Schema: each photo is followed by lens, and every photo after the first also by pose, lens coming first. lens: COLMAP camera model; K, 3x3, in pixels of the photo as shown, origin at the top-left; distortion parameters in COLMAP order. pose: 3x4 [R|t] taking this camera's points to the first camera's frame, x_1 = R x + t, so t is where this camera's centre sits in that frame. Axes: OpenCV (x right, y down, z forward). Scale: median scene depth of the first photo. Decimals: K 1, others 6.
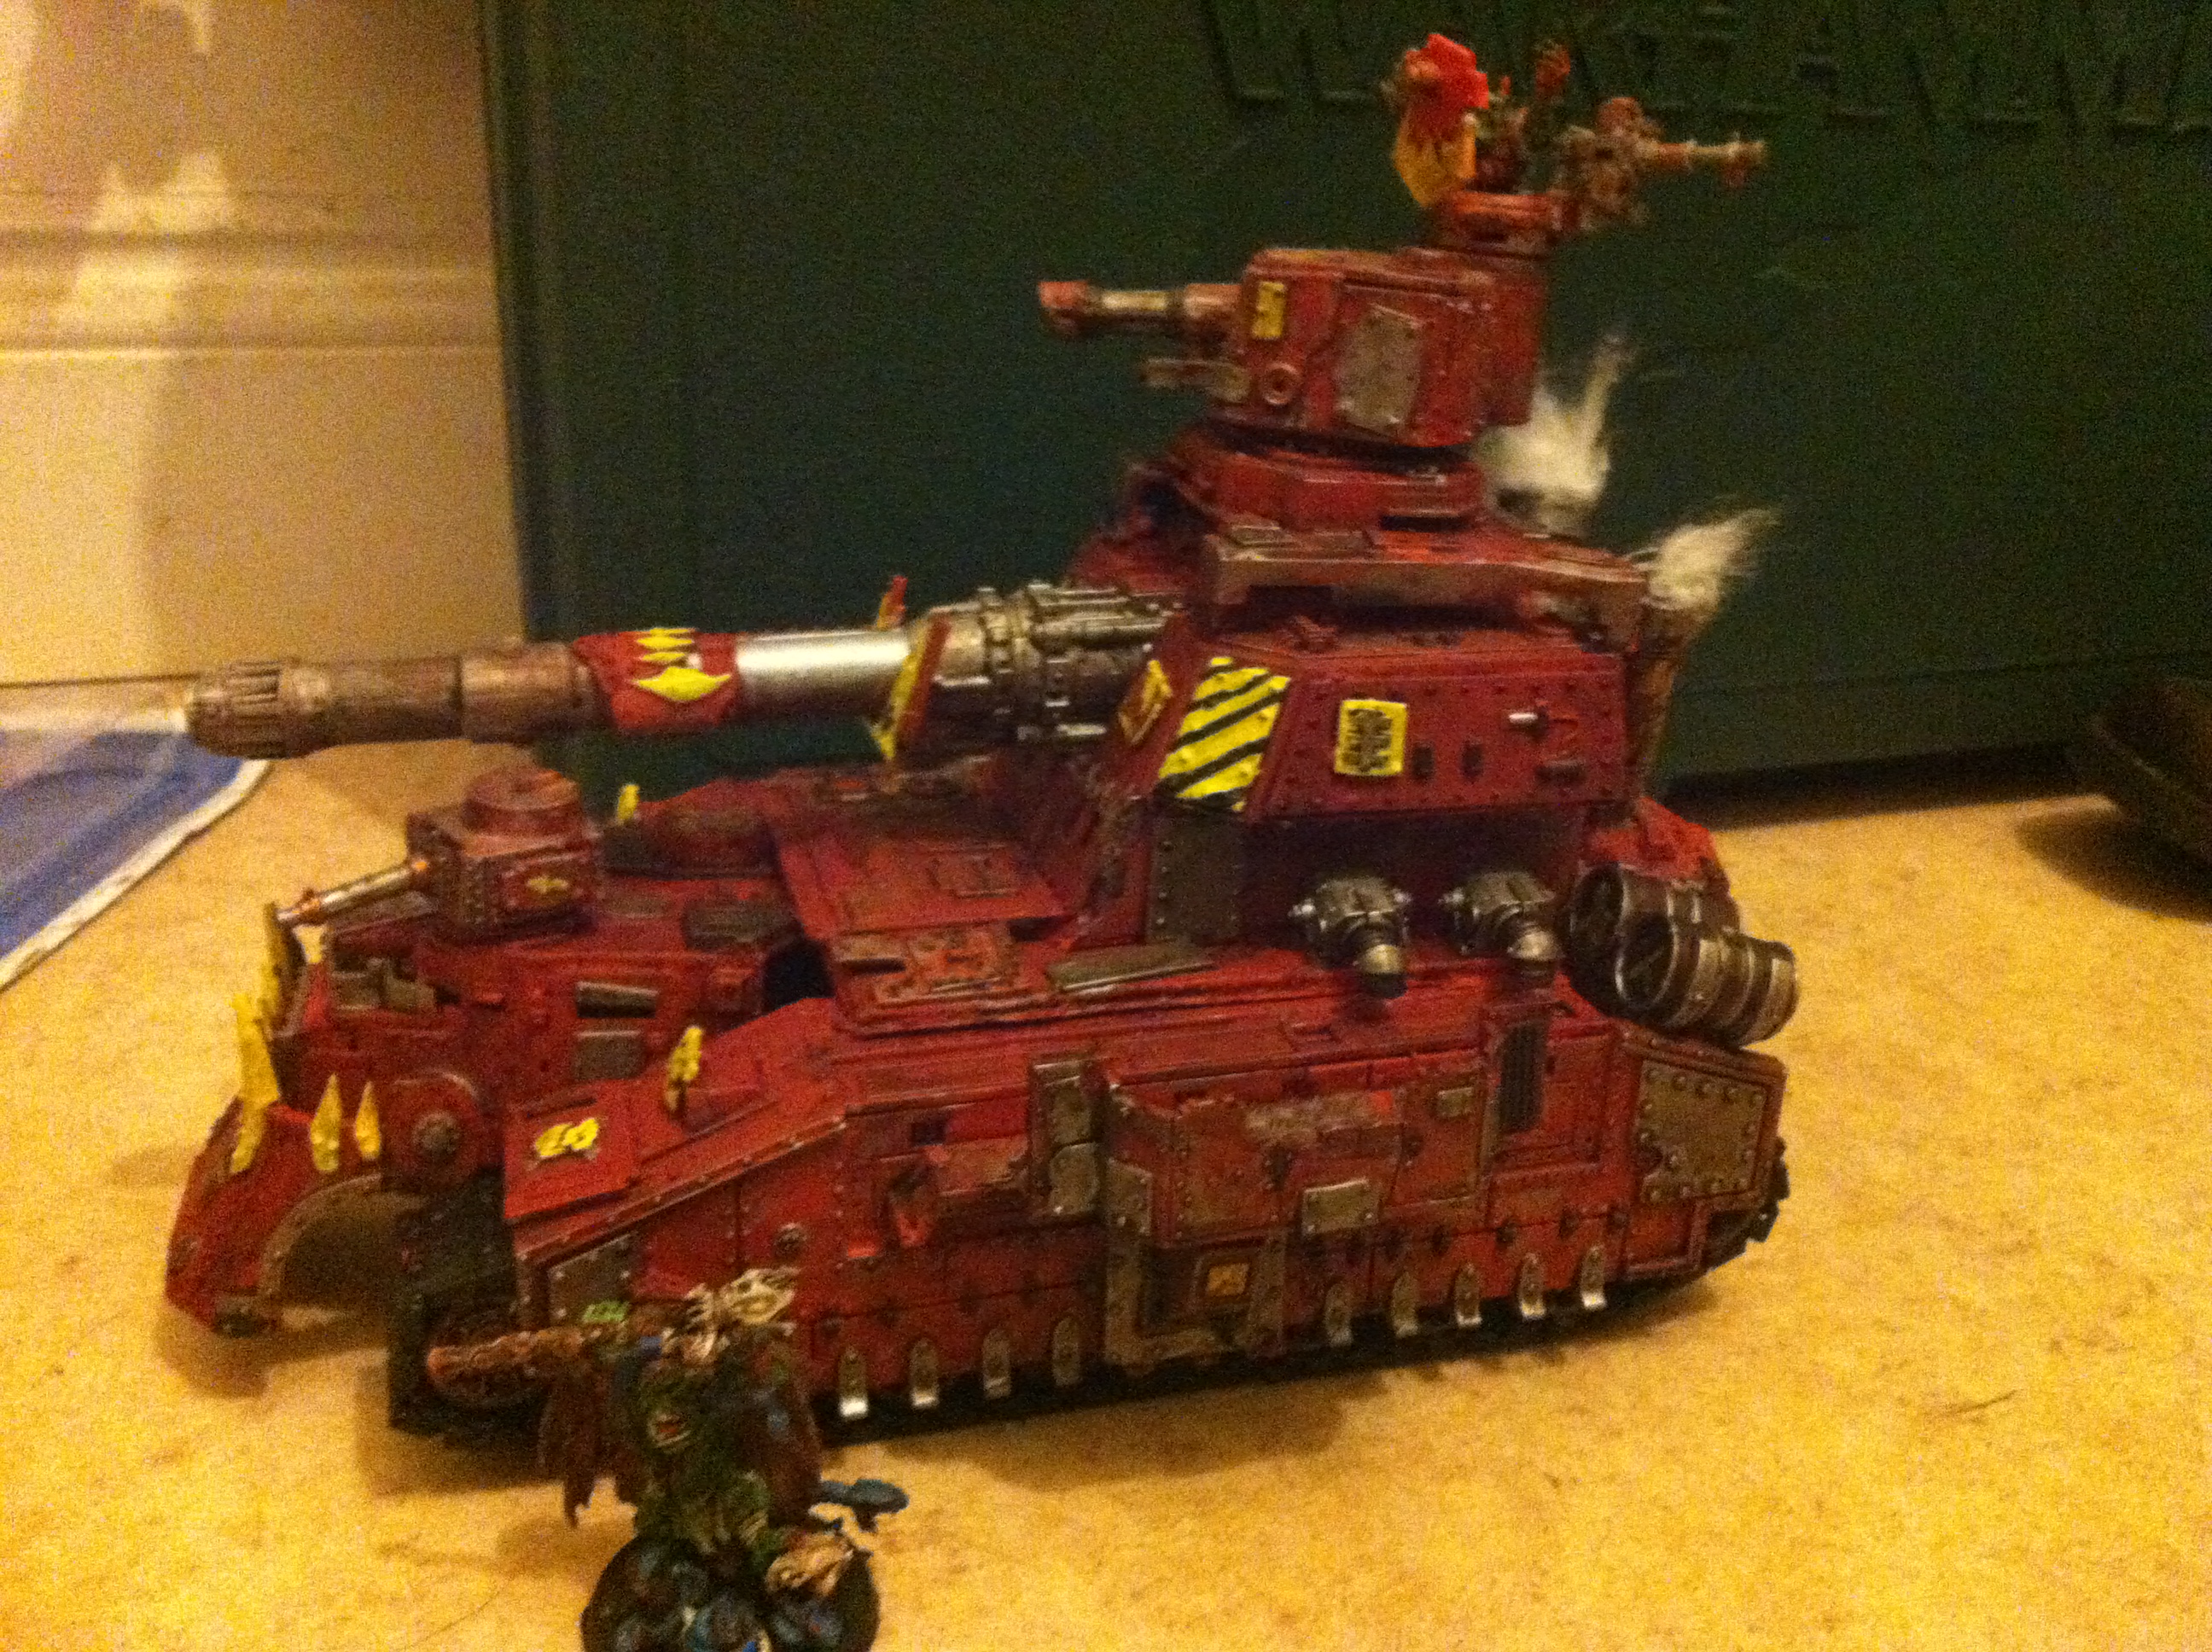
lens RADIAL K [[2062.8, 0, 1108.3], [0, 2062.8, 819.9], [0, 0, 1]] dist [0.139416, -0.308954]
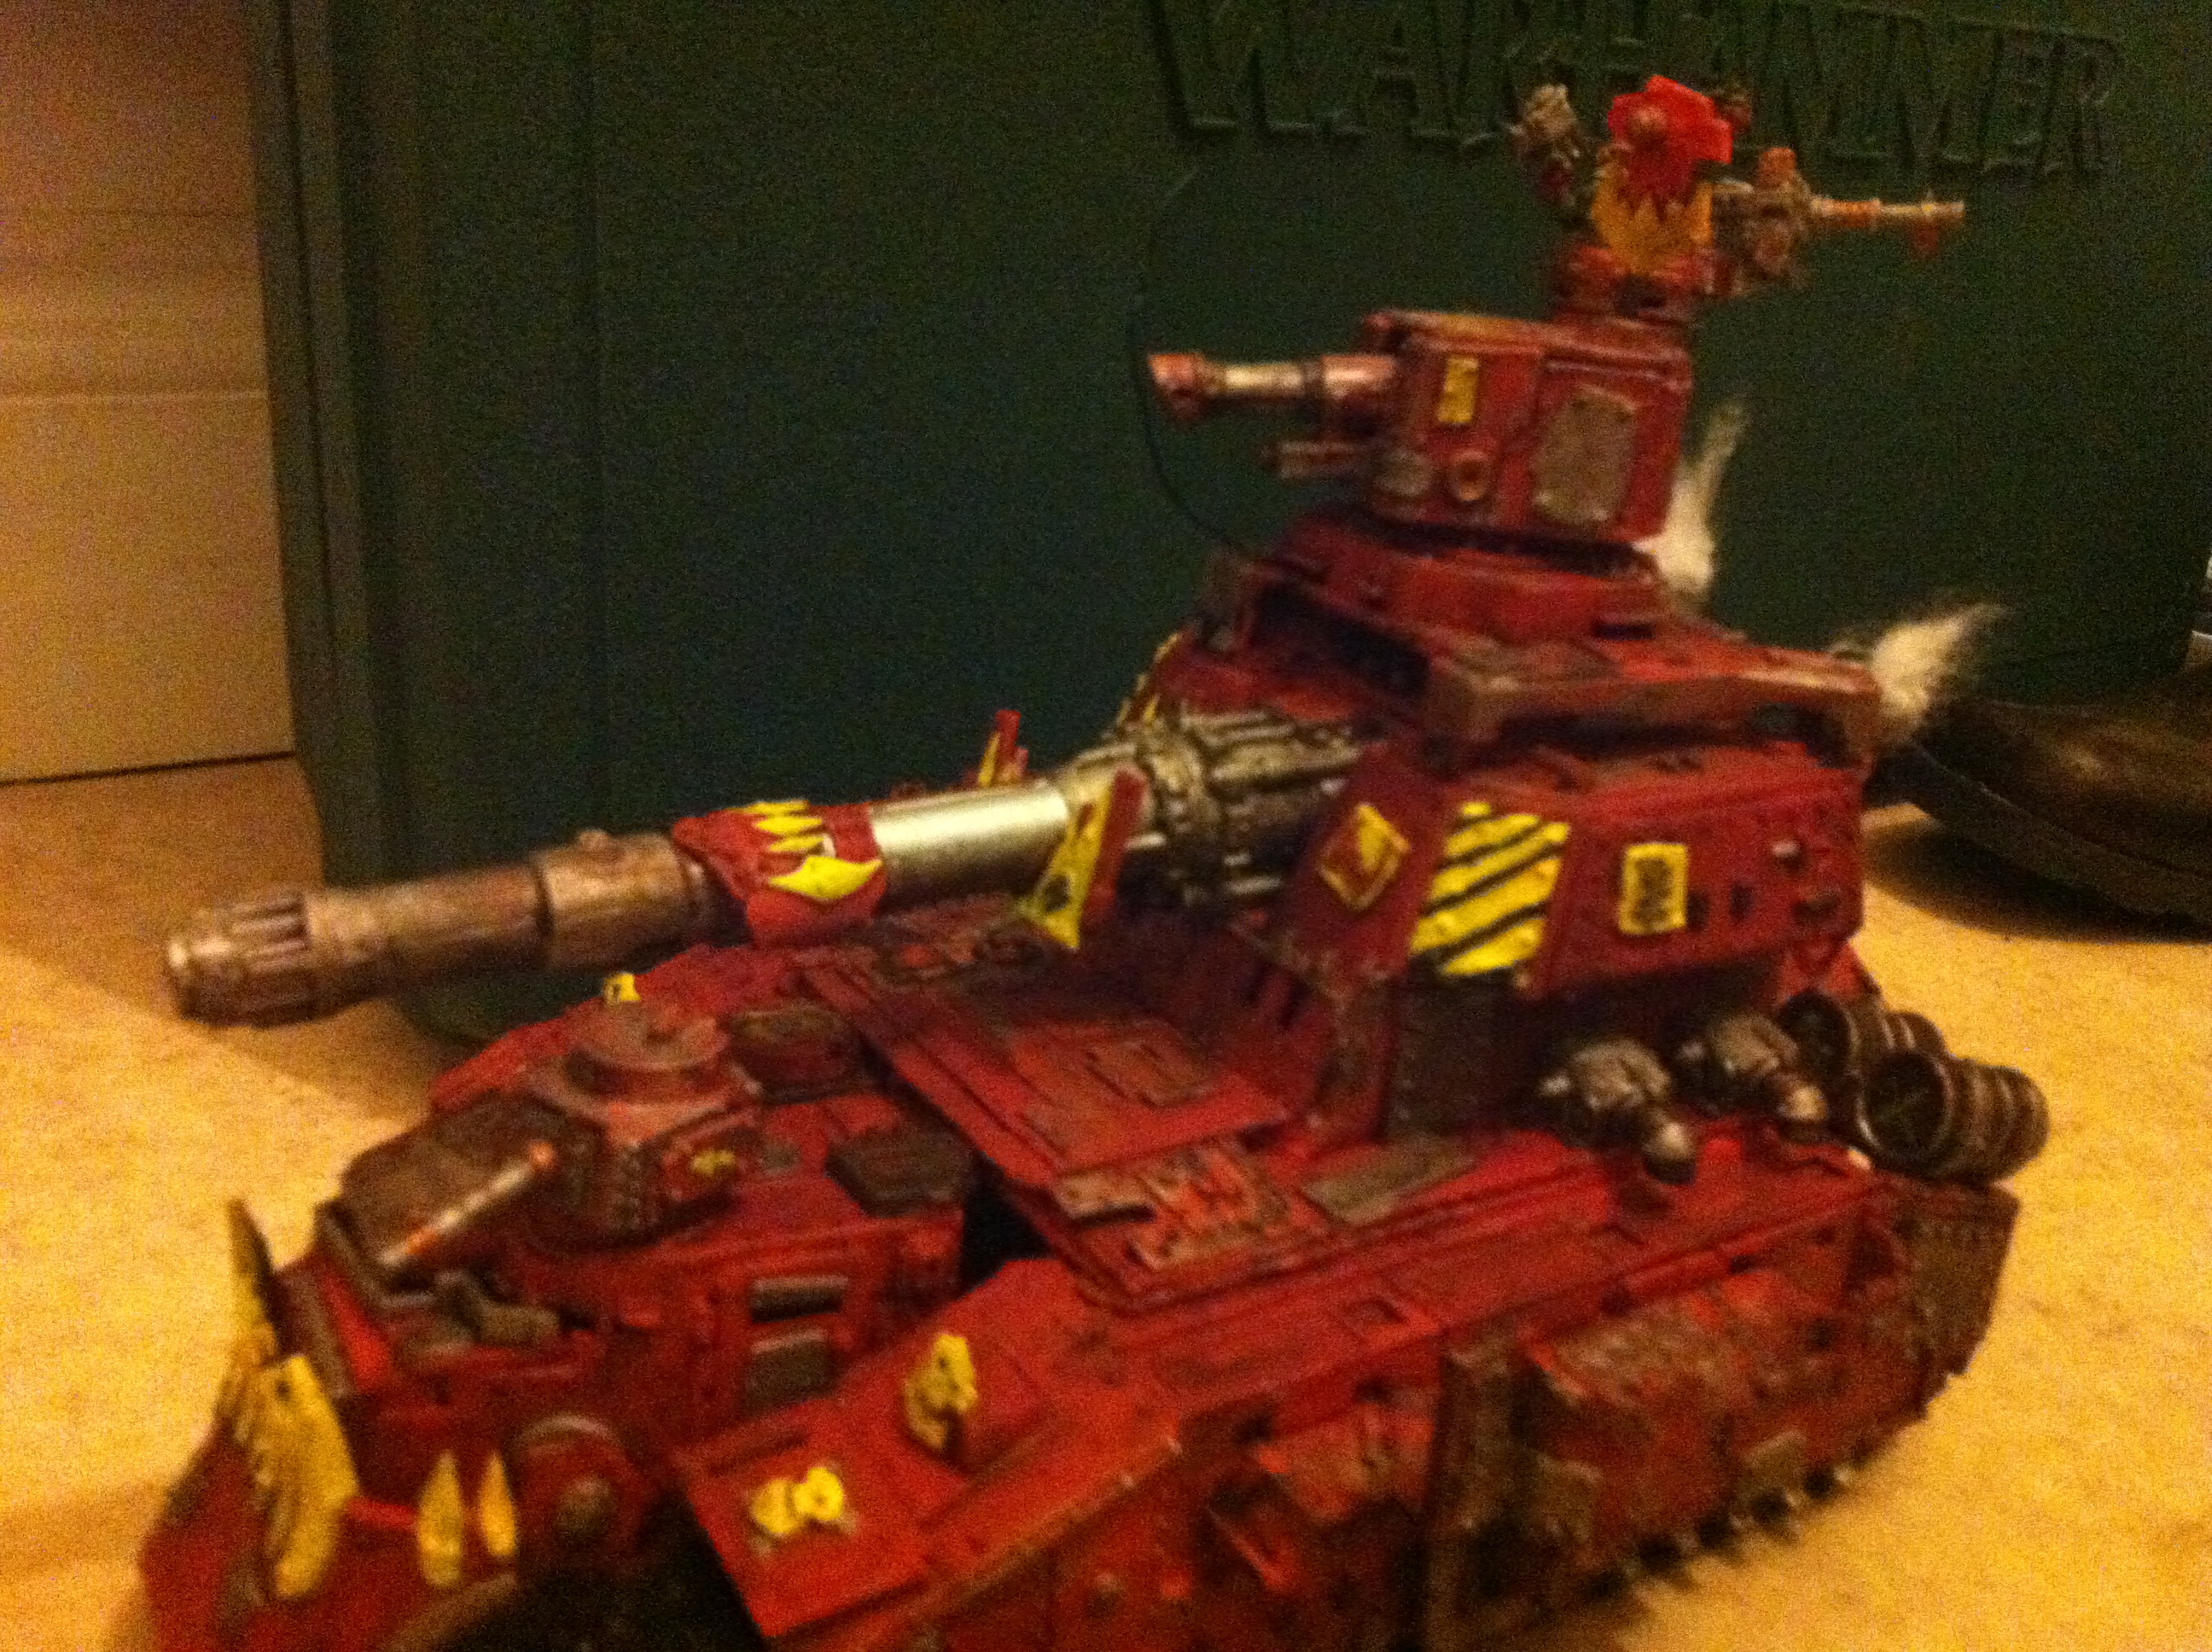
lens RADIAL K [[2023.5, 0, 1078.6], [0, 2023.5, 823.9], [0, 0, 1]] dist [0.137870, -0.263338]
pose [[0.963815, -0.067677, 0.257838, -0.314012], [0.064329, 0.997699, 0.021407, -0.097466], [-0.258693, -0.004046, 0.965951, 0.229400]]
